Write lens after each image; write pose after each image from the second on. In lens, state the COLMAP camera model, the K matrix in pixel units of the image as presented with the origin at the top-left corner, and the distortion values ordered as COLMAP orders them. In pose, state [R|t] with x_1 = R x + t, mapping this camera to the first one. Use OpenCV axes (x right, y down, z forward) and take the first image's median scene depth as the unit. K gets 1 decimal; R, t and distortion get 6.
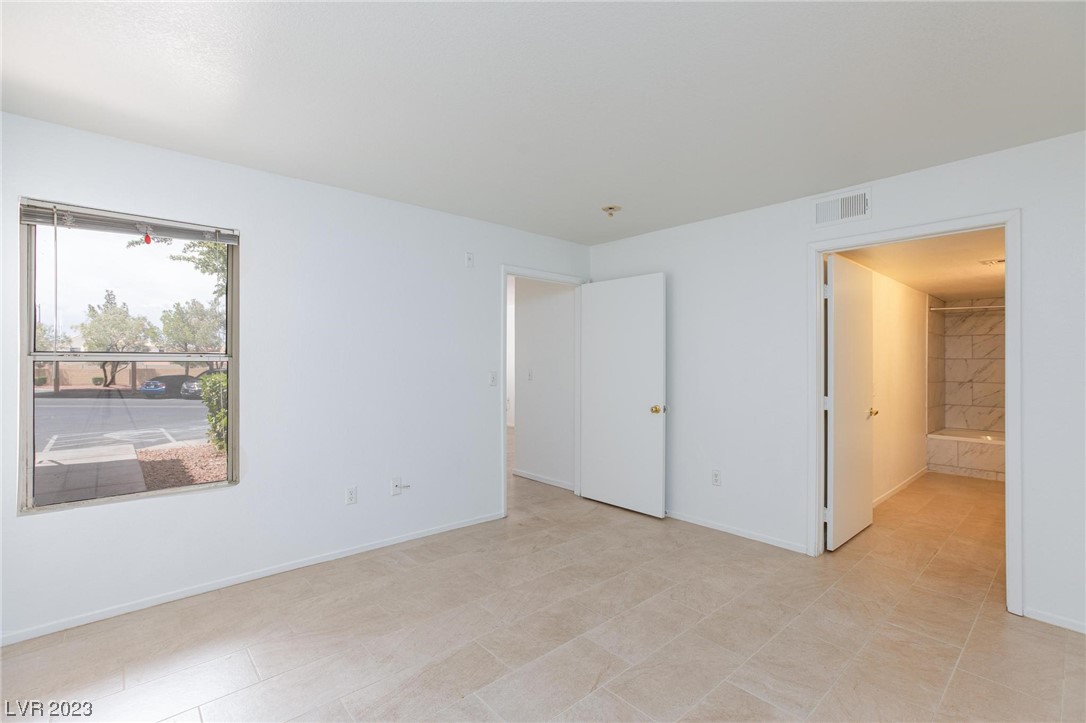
lens RADIAL K [[492.8, 0, 542.5], [0, 492.8, 359.5], [0, 0, 1]] dist [-0.002060, 0.001384]
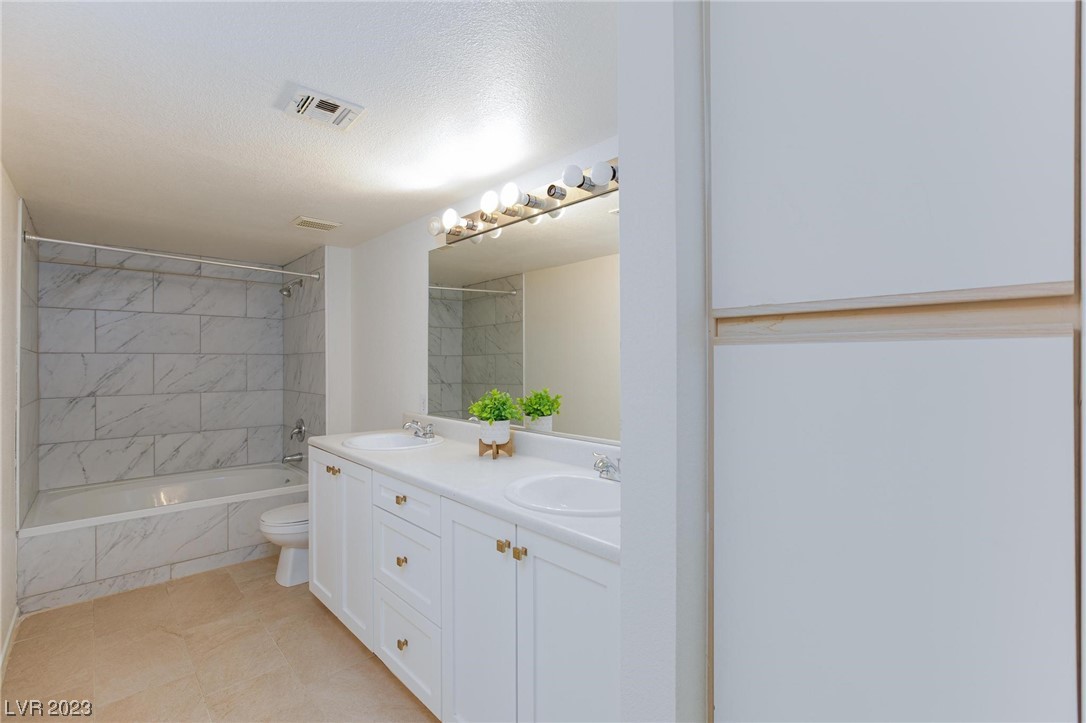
lens RADIAL K [[492.8, 0, 542.5], [0, 492.8, 357.2], [0, 0, 1]] dist [-0.002060, 0.001384]
pose [[-0.009902, 0.004076, 0.999943, 0.328231], [-0.001213, 0.999991, -0.004088, 0.004777], [-0.999950, -0.001253, -0.009897, 0.516298]]
